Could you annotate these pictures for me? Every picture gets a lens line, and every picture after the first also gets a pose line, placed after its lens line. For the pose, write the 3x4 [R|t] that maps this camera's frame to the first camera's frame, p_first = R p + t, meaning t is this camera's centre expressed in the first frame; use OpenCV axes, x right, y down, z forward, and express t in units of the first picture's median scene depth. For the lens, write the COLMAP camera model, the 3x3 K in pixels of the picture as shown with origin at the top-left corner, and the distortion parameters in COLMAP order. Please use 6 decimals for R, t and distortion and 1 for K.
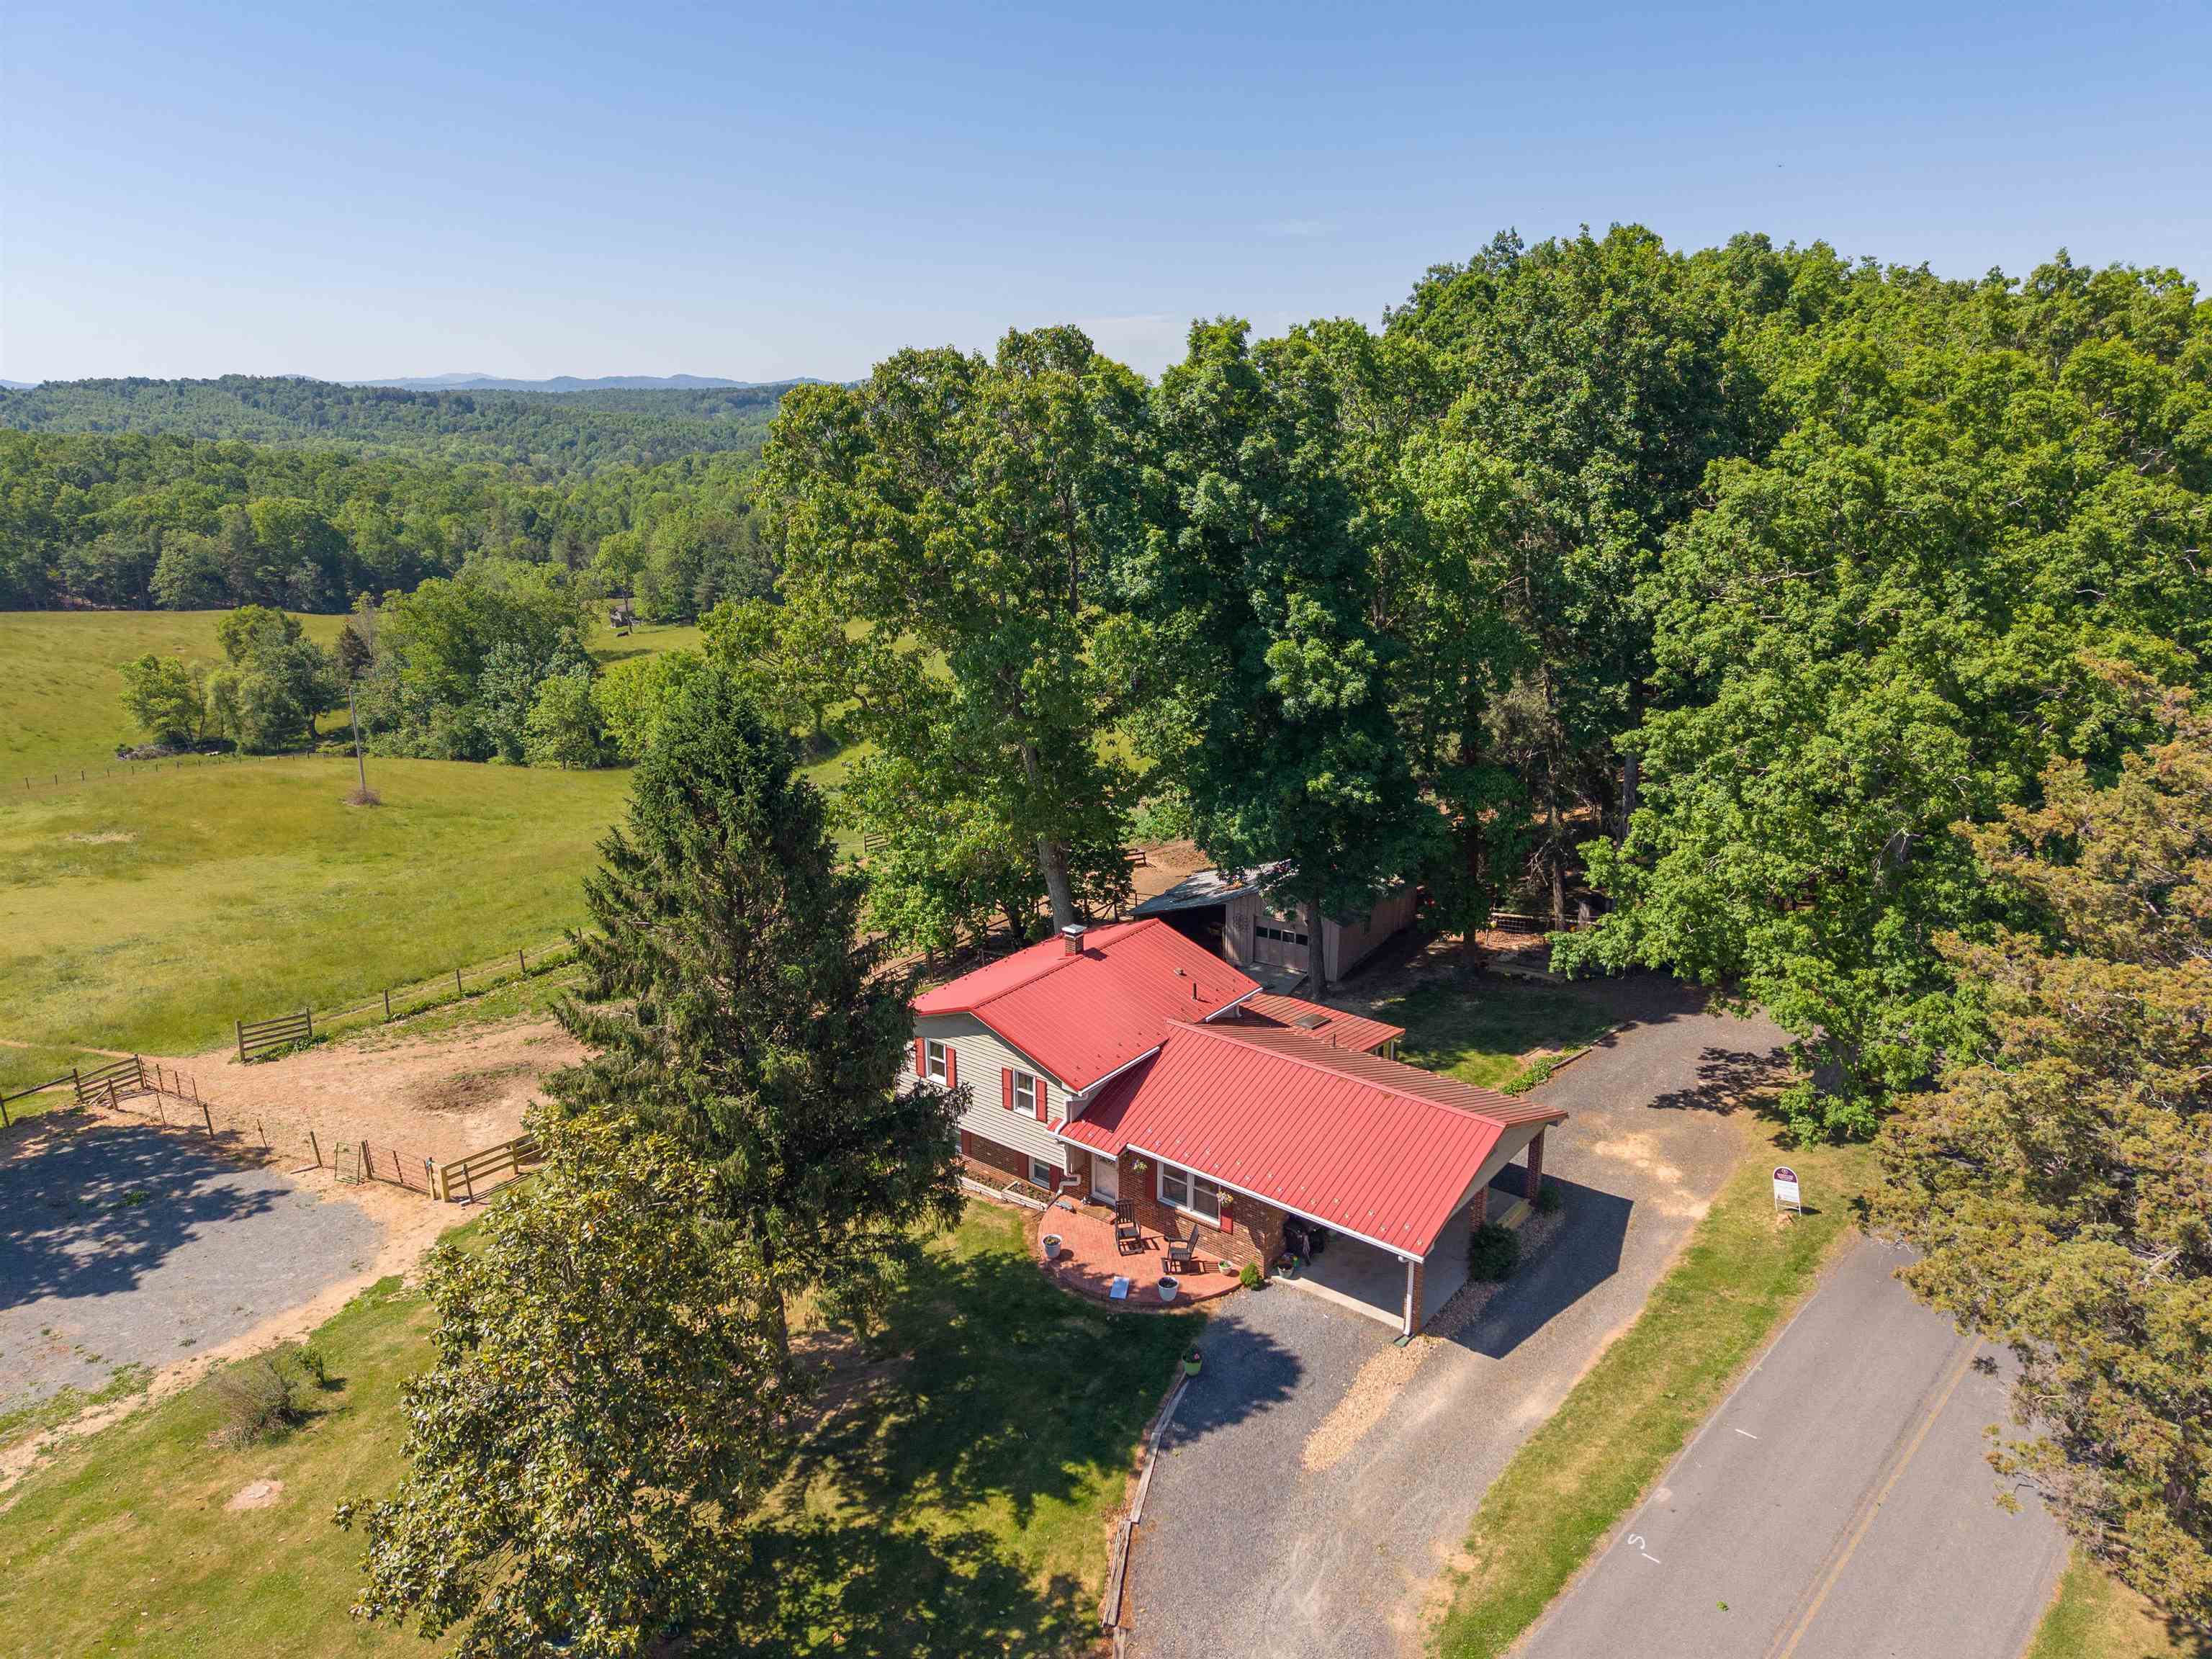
lens RADIAL K [[1472.9, 0, 1105.4], [0, 1472.9, 823.3], [0, 0, 1]] dist [0.033973, -0.032949]
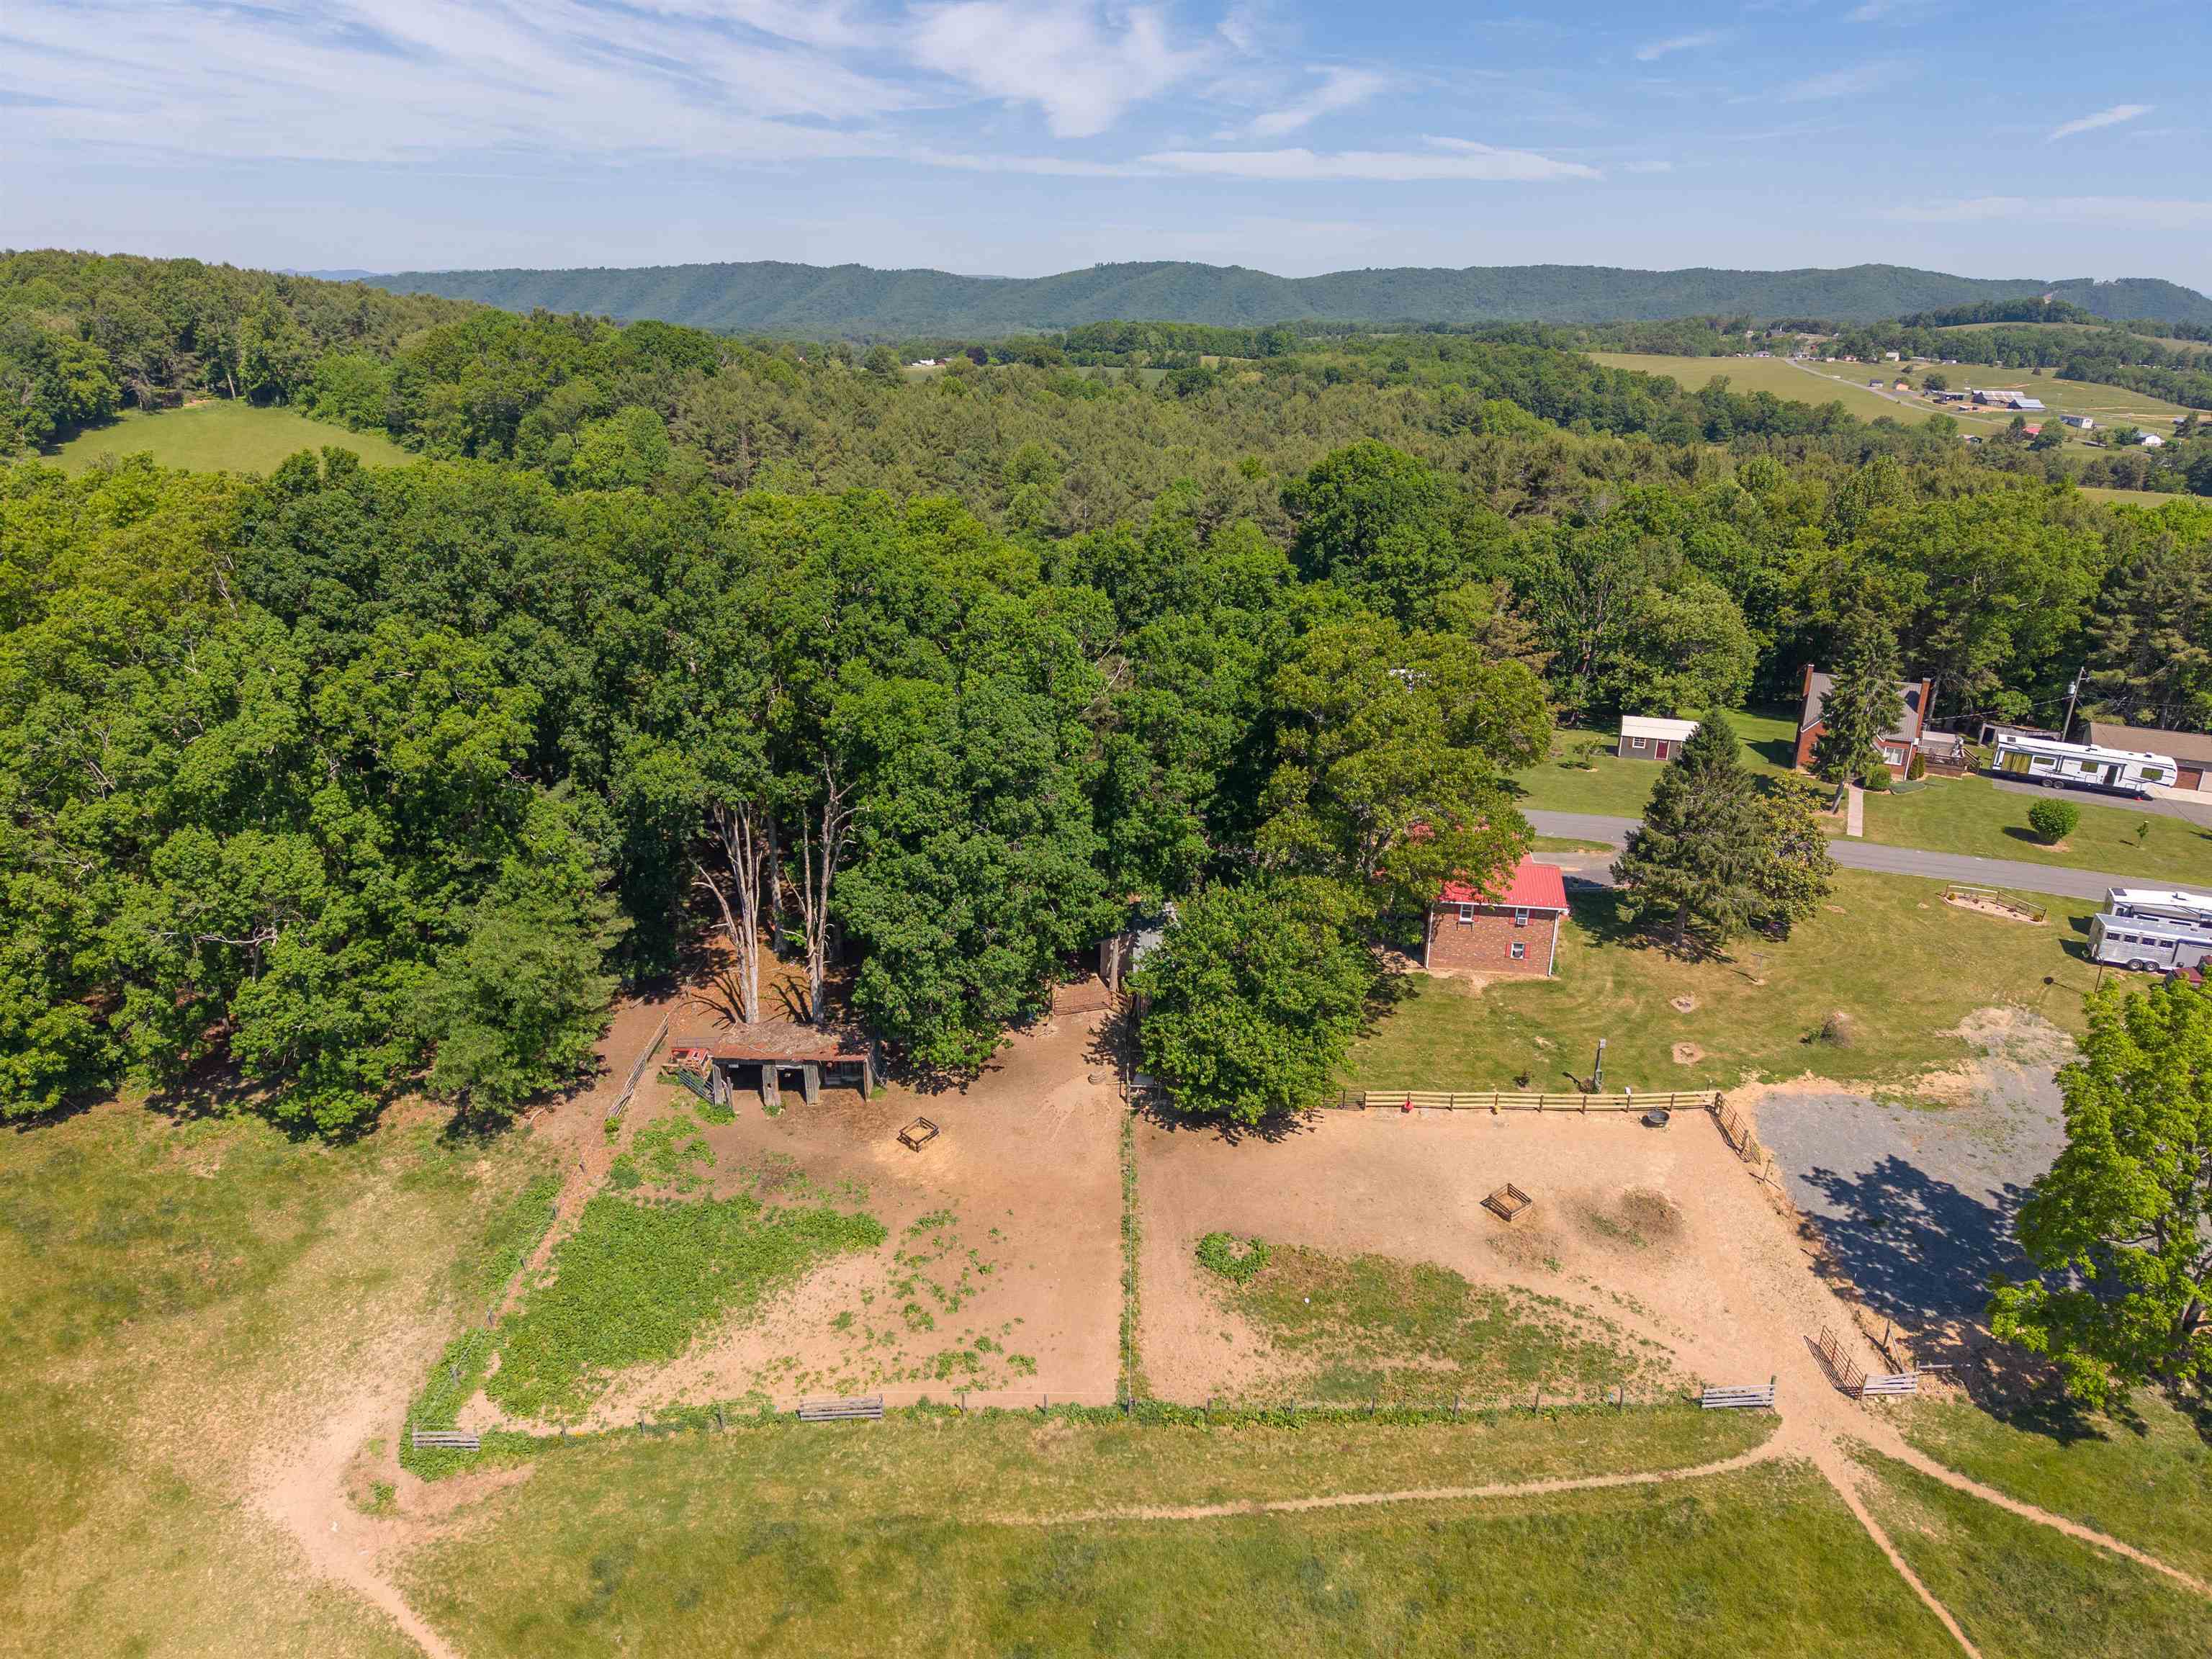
lens RADIAL K [[1472.9, 0, 1098.9], [0, 1472.9, 832.4], [0, 0, 1]] dist [0.033973, -0.032949]
pose [[-0.508106, -0.299320, 0.807611, -1.002978], [0.232737, 0.855075, 0.463336, -0.741774], [-0.829254, 0.423385, -0.364806, 1.510383]]
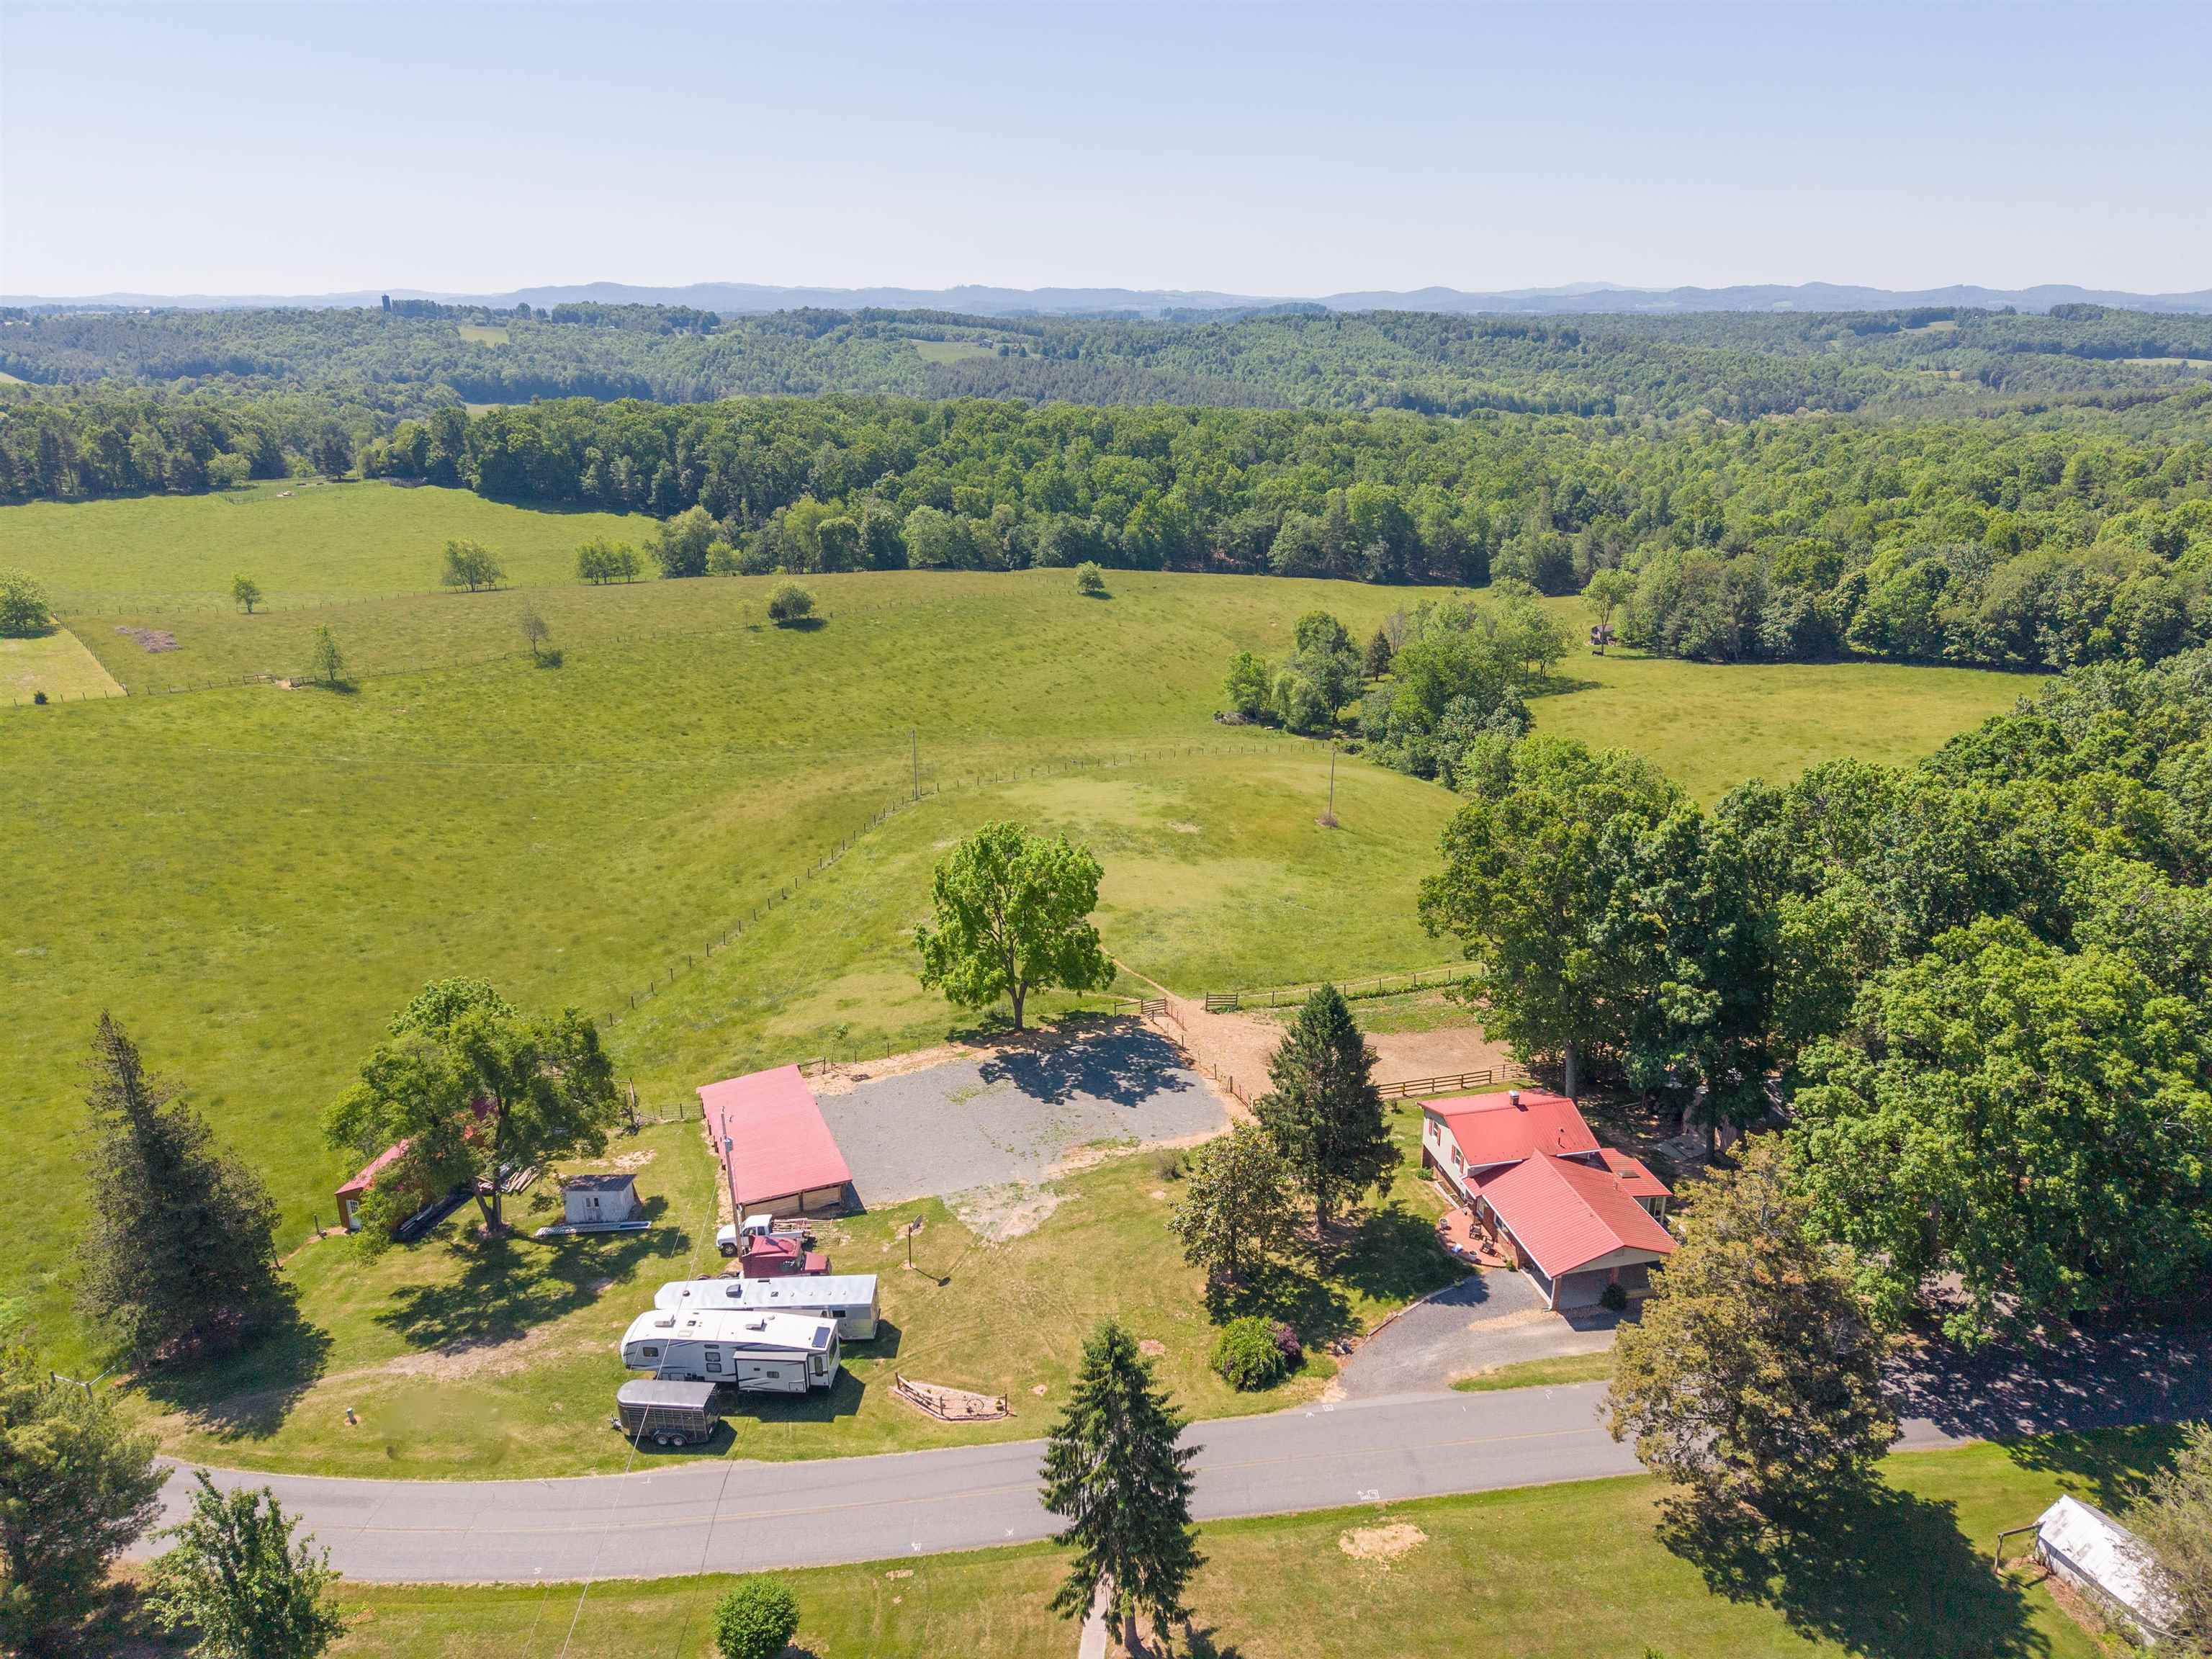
lens RADIAL K [[1472.9, 0, 1102.5], [0, 1472.9, 827.5], [0, 0, 1]] dist [0.033973, -0.032949]
pose [[0.769851, 0.215147, -0.600867, 0.481632], [-0.179335, 0.976459, 0.119862, -0.301575], [0.612510, 0.015481, 0.790312, -0.711410]]
